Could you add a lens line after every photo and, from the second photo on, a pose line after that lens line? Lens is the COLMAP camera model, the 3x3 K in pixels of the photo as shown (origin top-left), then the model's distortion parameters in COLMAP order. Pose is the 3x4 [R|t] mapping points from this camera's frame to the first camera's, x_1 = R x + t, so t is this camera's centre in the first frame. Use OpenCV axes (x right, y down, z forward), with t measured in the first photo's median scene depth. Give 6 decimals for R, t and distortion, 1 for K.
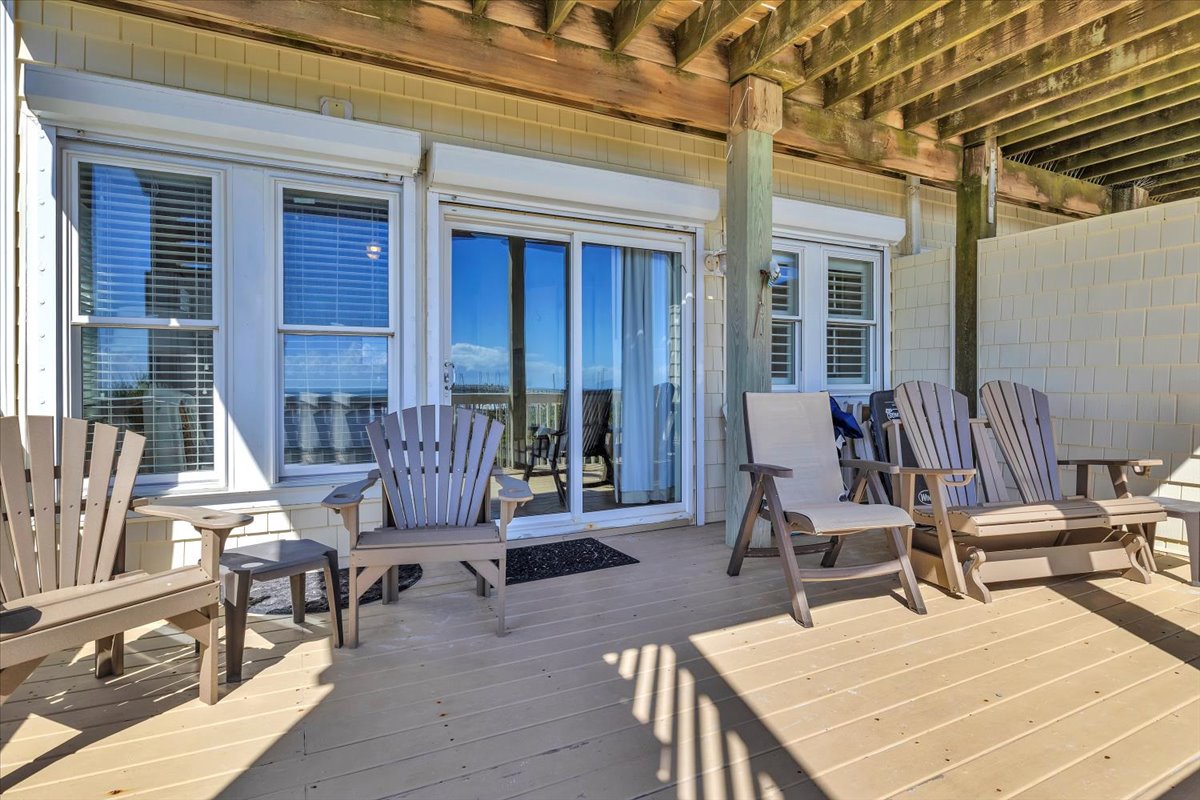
lens RADIAL K [[611.4, 0, 600.4], [0, 611.4, 391.1], [0, 0, 1]] dist [-0.006823, -0.004327]
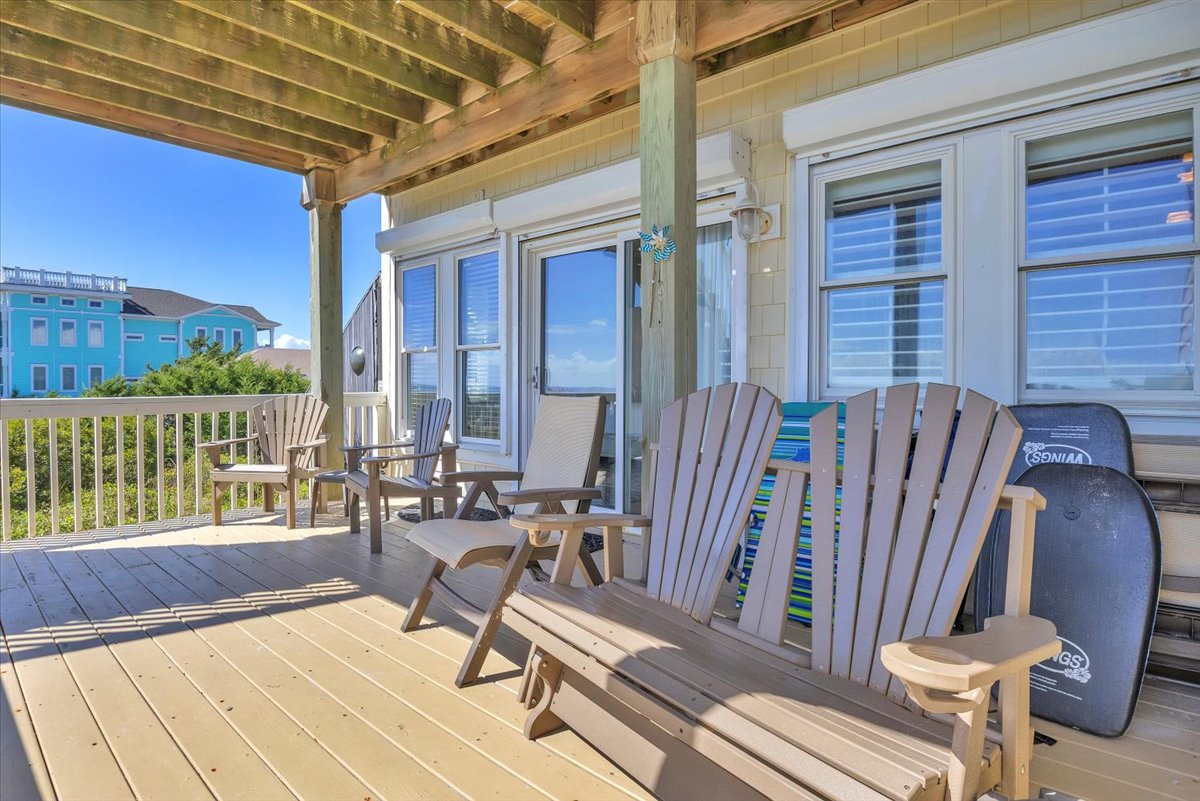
lens RADIAL K [[611.4, 0, 603.2], [0, 611.4, 395.8], [0, 0, 1]] dist [-0.006823, -0.004327]
pose [[0.376071, 0.027995, -0.926168, 1.277436], [-0.011296, 0.999608, 0.025629, -0.026376], [0.926522, 0.000824, 0.376240, 0.857069]]
